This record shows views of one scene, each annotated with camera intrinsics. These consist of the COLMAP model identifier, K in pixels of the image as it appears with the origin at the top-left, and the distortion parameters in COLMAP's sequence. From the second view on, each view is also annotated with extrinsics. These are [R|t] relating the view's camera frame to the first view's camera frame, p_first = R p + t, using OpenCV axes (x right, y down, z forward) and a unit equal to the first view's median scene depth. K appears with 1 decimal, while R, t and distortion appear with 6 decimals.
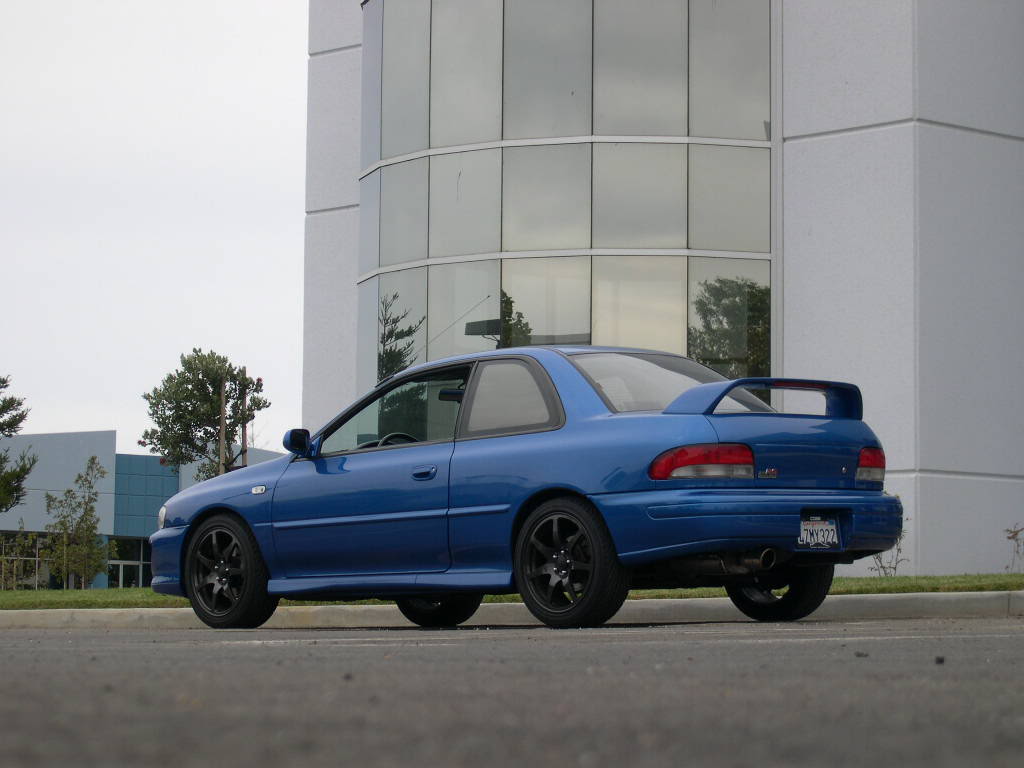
lens RADIAL K [[3375.0, 0, 512.1], [0, 3375.0, 383.2], [0, 0, 1]] dist [-0.193351, 0.000000]
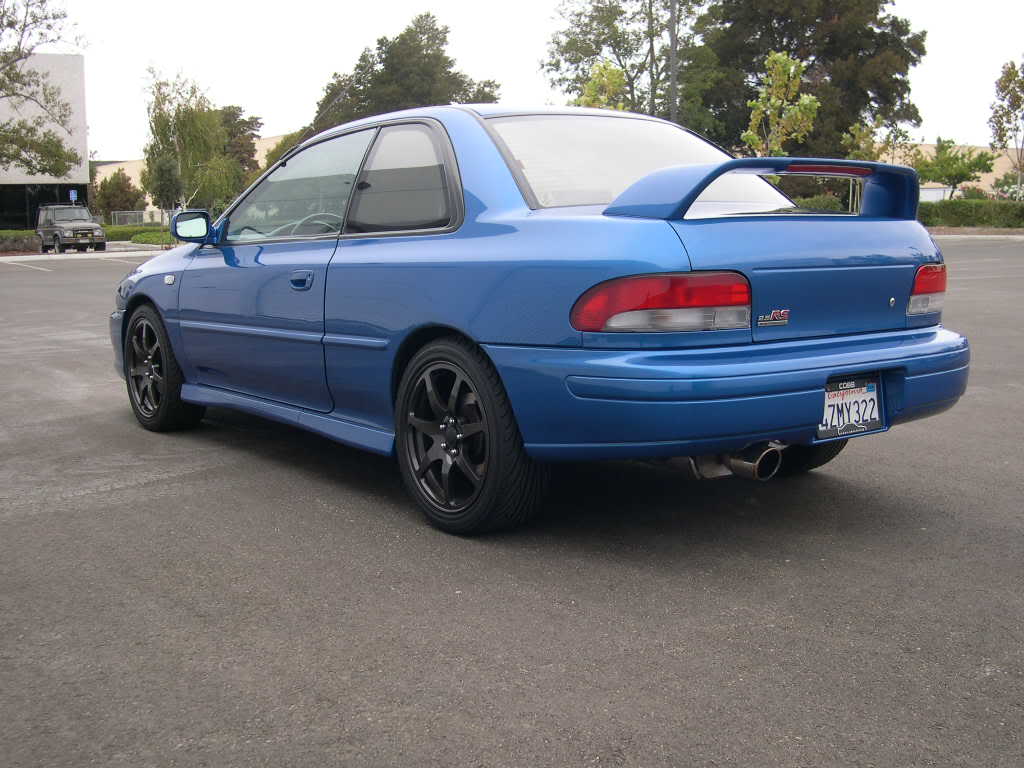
lens RADIAL K [[1272.3, 0, 510.1], [0, 1272.3, 385.8], [0, 0, 1]] dist [-0.128992, 0.000000]
pose [[0.992619, 0.028505, -0.117877, 0.055281], [-0.006303, 0.982796, 0.184585, -0.002446], [0.121111, -0.182480, 0.975722, 0.761017]]
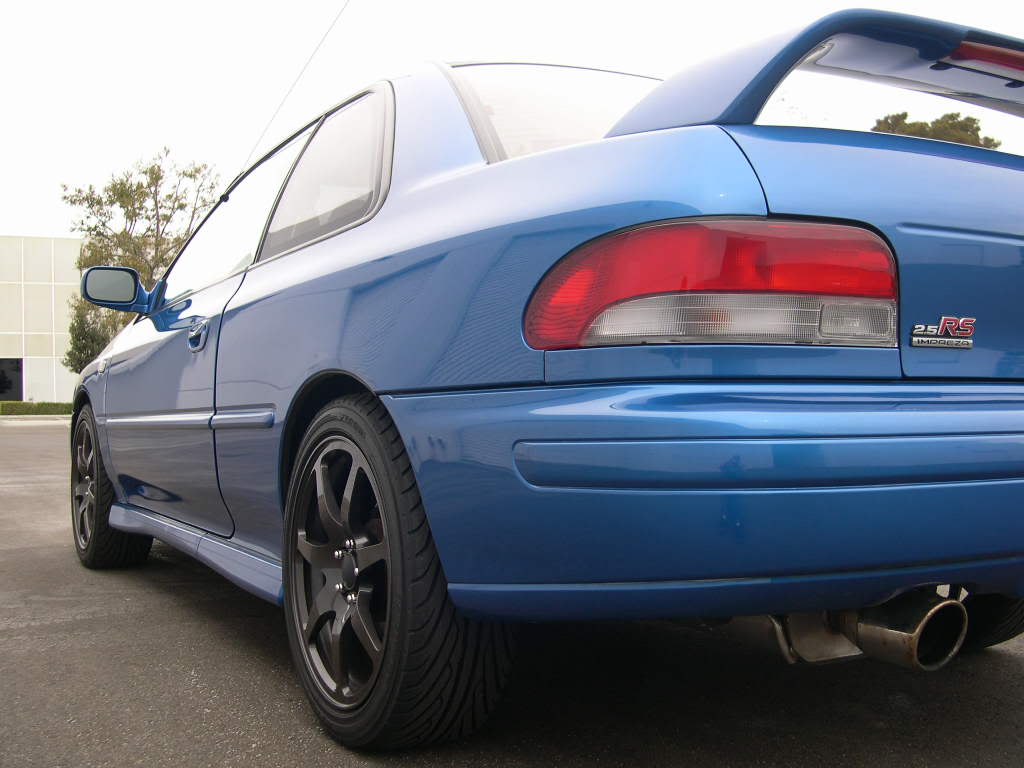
lens RADIAL K [[1205.6, 0, 511.3], [0, 1205.6, 389.4], [0, 0, 1]] dist [-0.144386, 0.000000]
pose [[0.972546, 0.018379, -0.231985, 0.062114], [-0.007006, 0.998737, 0.049752, 0.026442], [0.232606, -0.046761, 0.971446, 0.876944]]
